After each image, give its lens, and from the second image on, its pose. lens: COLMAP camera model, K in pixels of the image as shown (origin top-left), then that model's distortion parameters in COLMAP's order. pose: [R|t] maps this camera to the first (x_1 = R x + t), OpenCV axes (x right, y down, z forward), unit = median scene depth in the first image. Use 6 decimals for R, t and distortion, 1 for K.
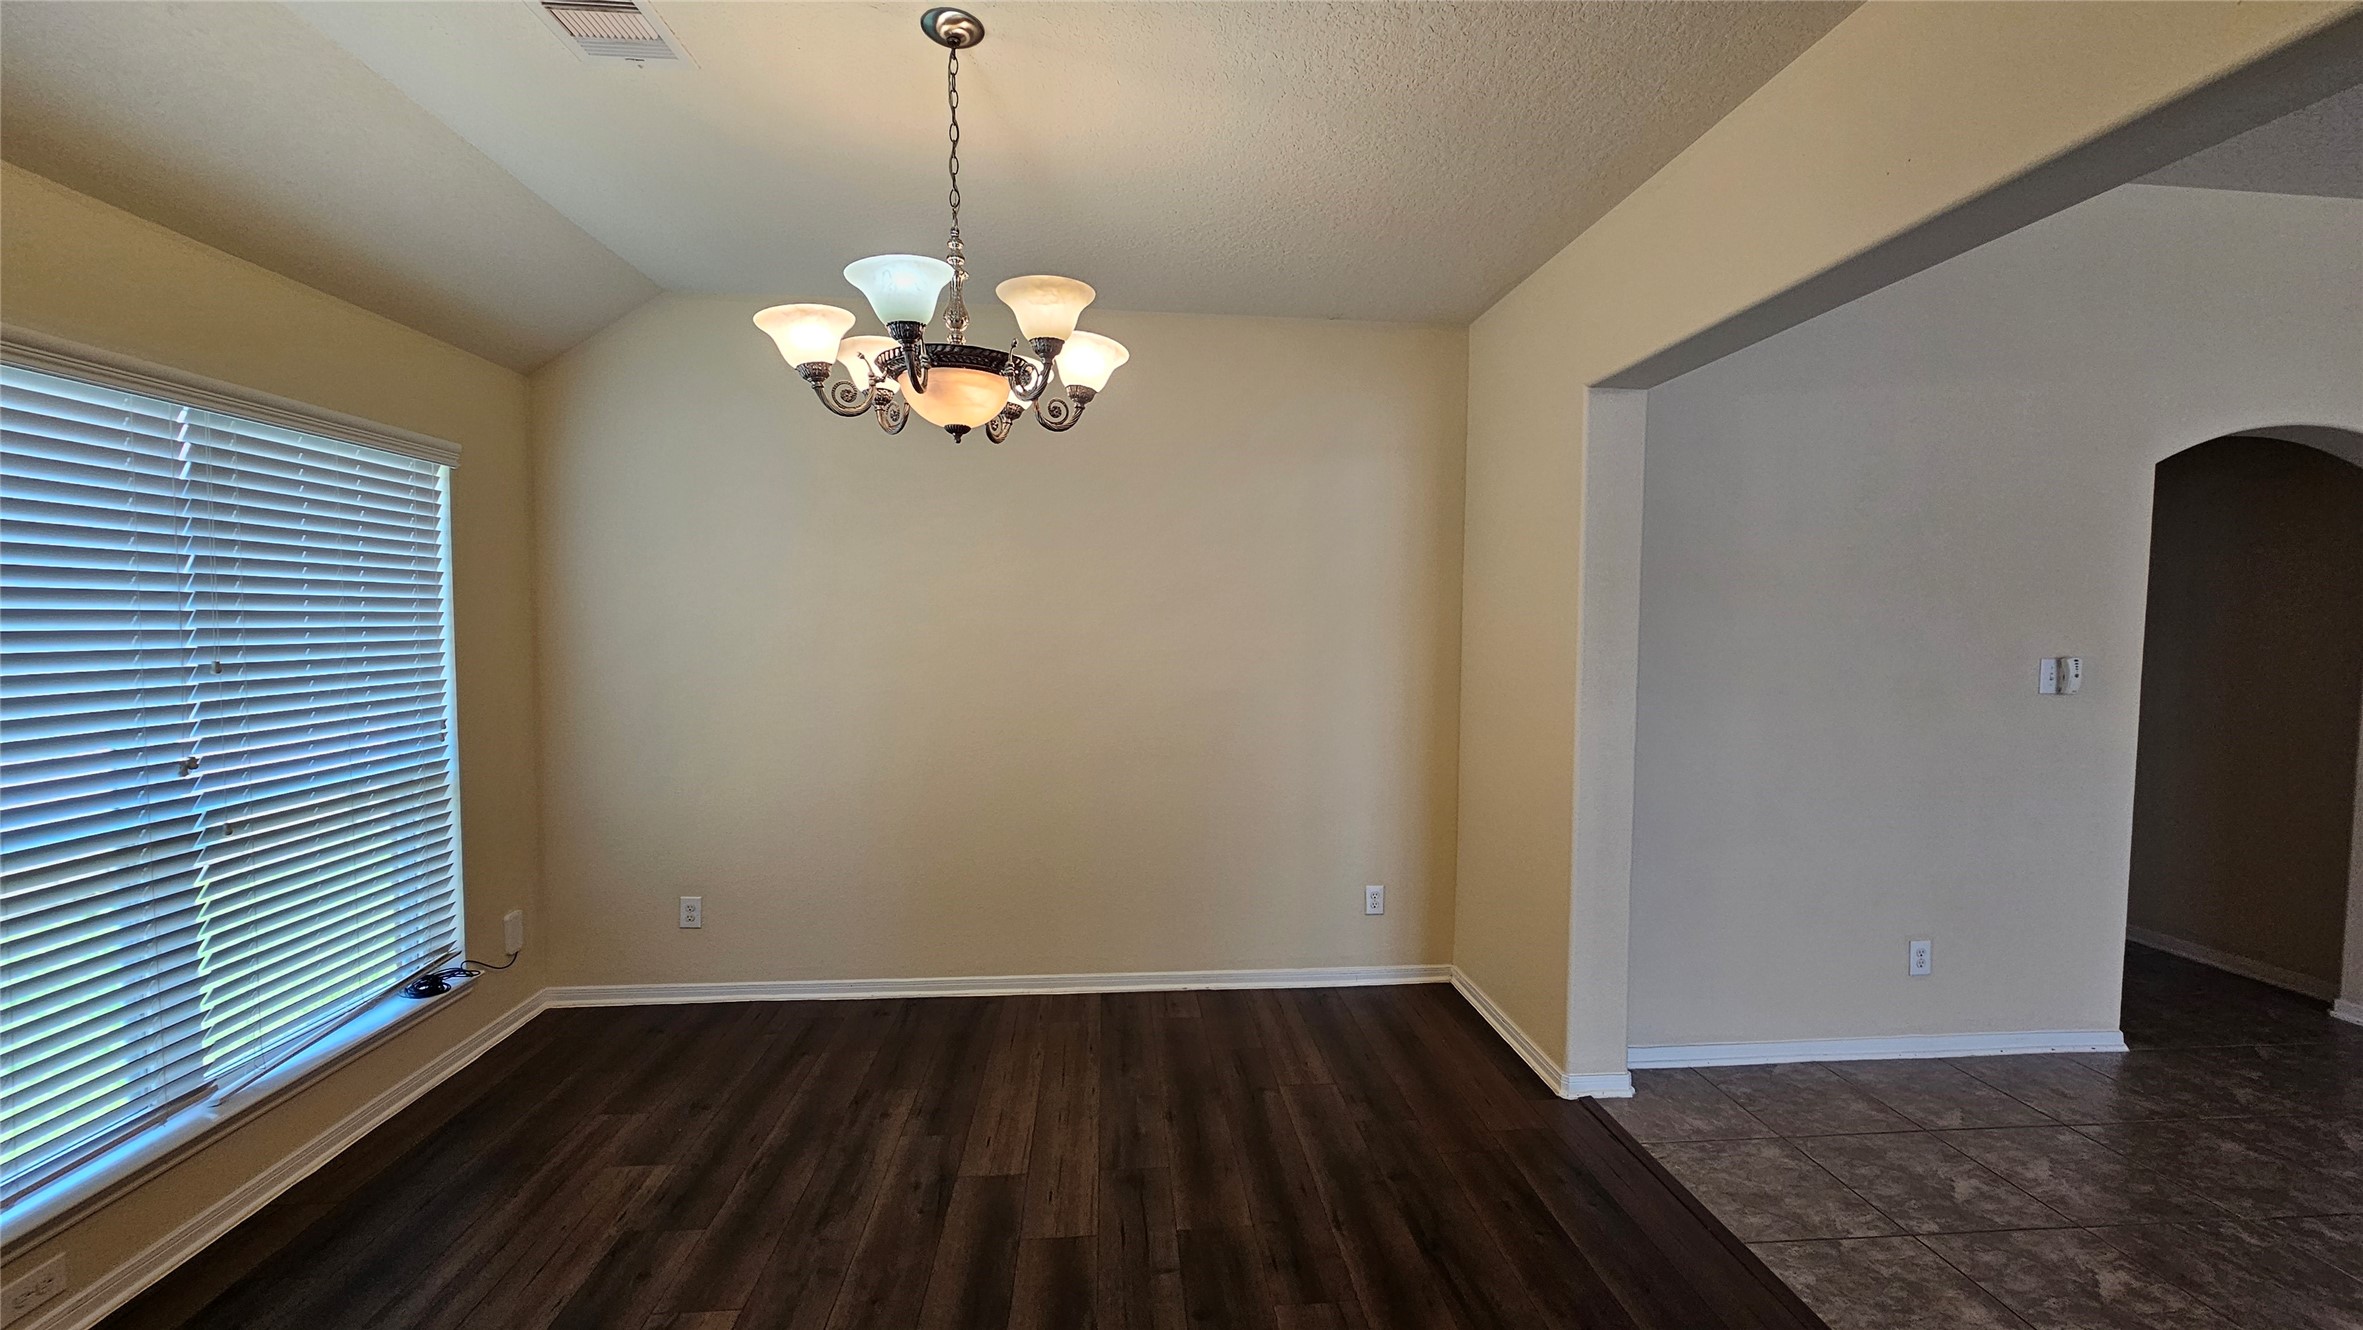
lens RADIAL K [[963.0, 0, 1216.9], [0, 963.0, 698.0], [0, 0, 1]] dist [-0.000981, -0.000558]
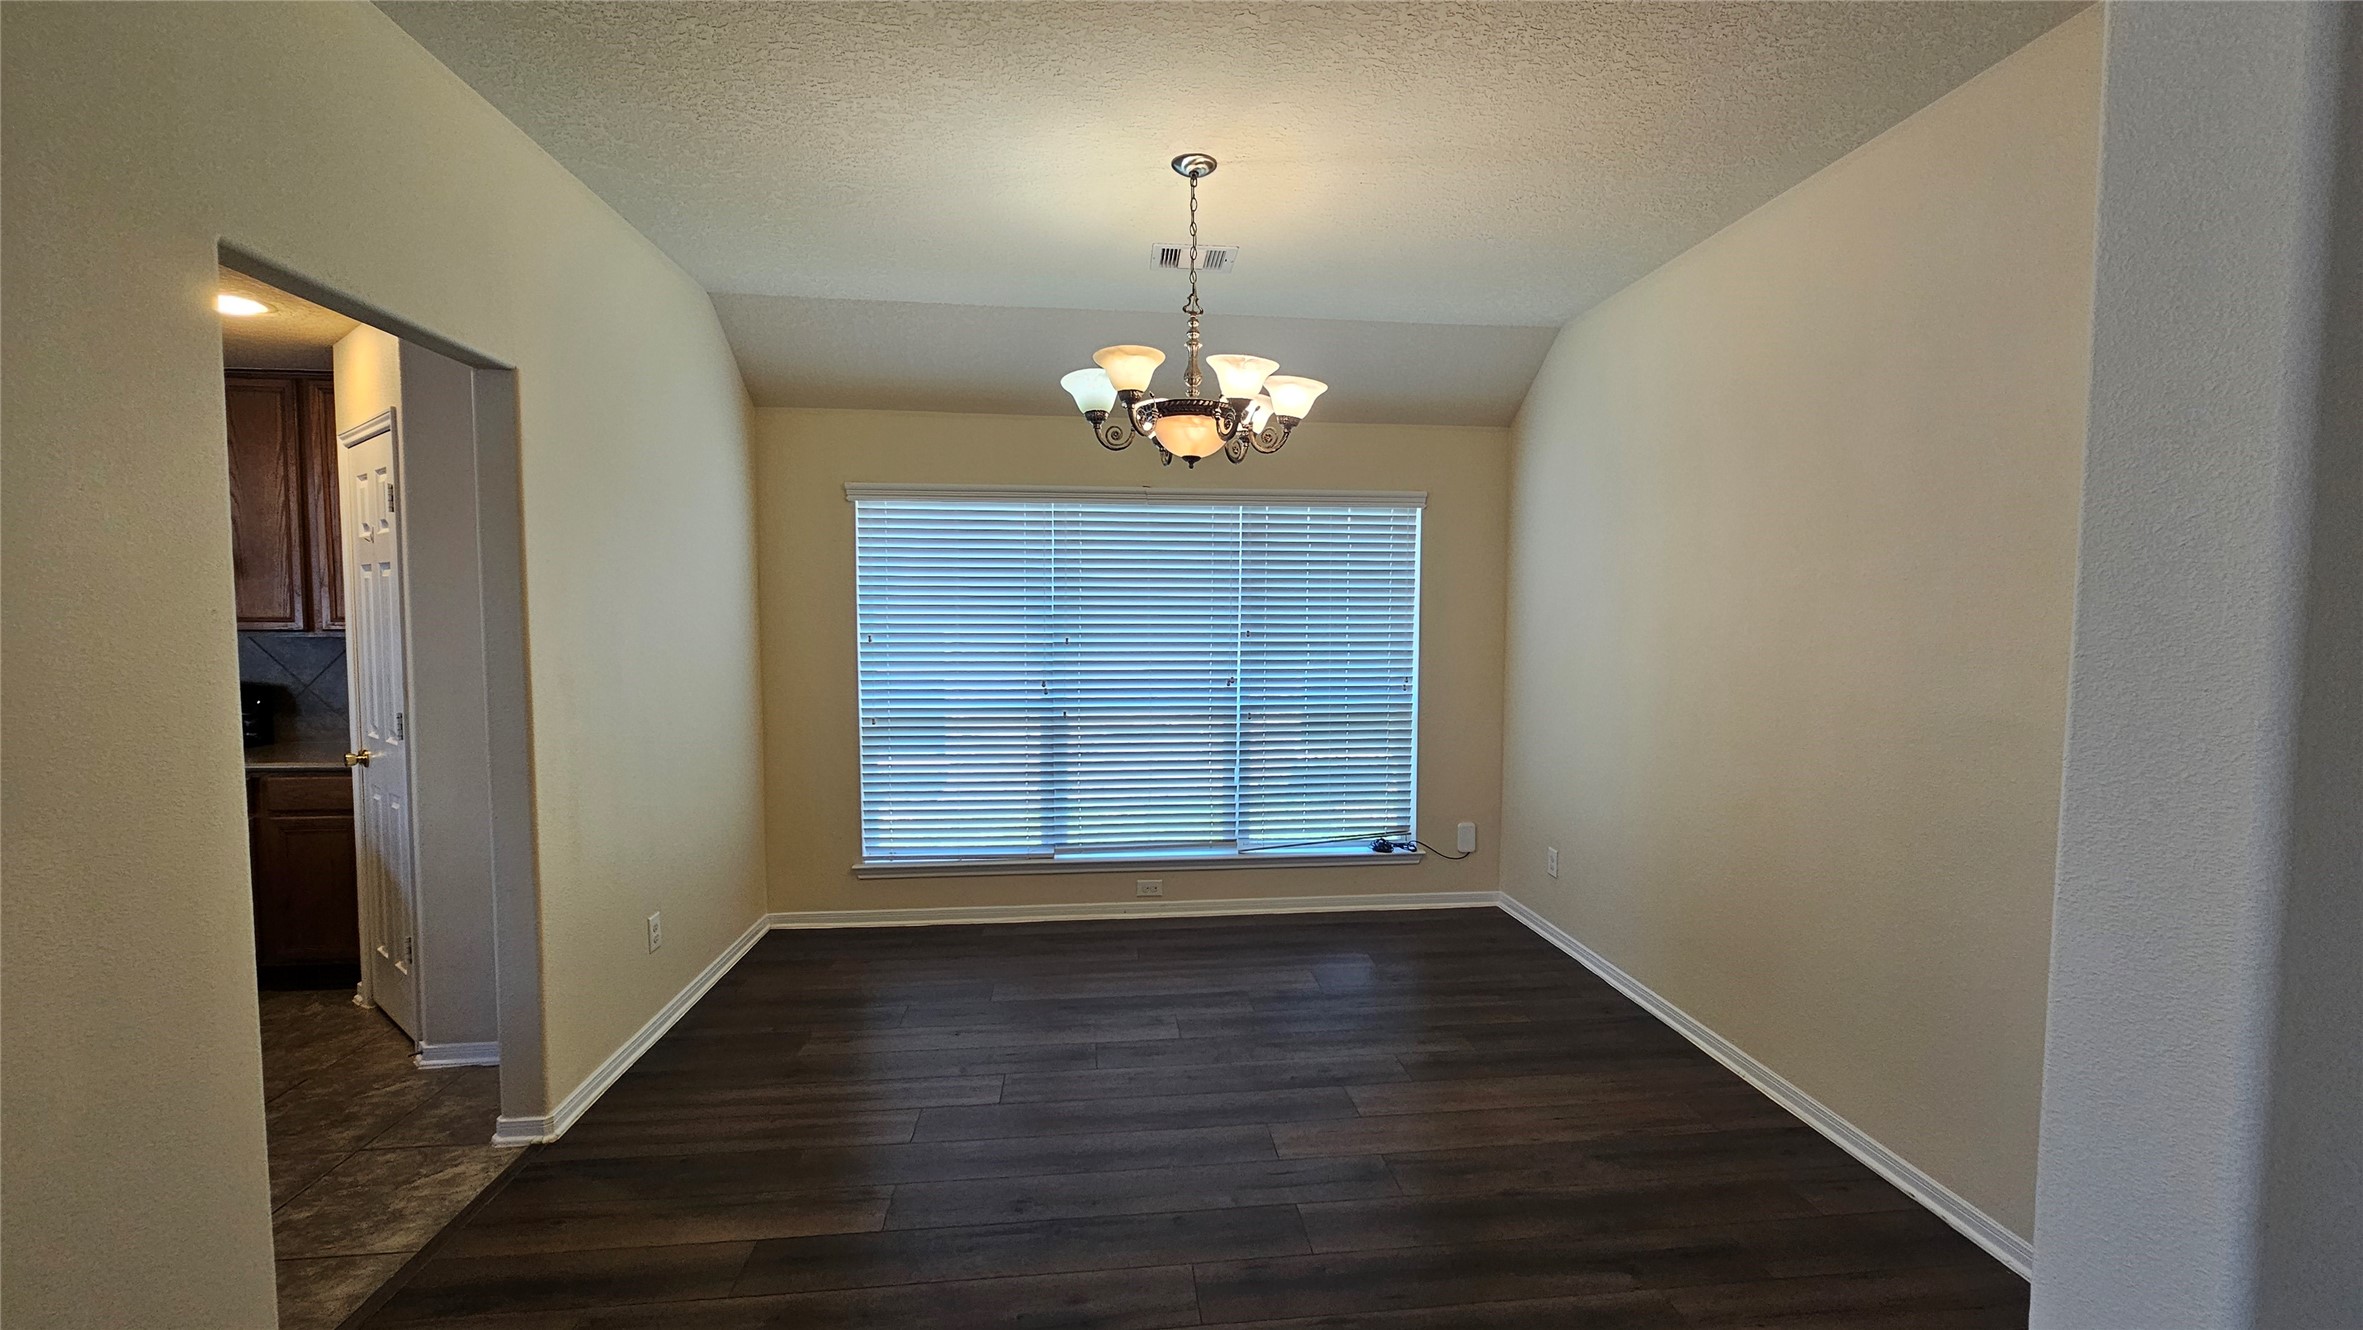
lens RADIAL K [[963.0, 0, 1190.9], [0, 963.0, 696.4], [0, 0, 1]] dist [-0.000981, -0.000558]
pose [[0.010489, 0.076401, -0.997022, 0.881775], [-0.084898, 0.993545, 0.075242, -0.039821], [0.996334, 0.083856, 0.016907, 0.793138]]
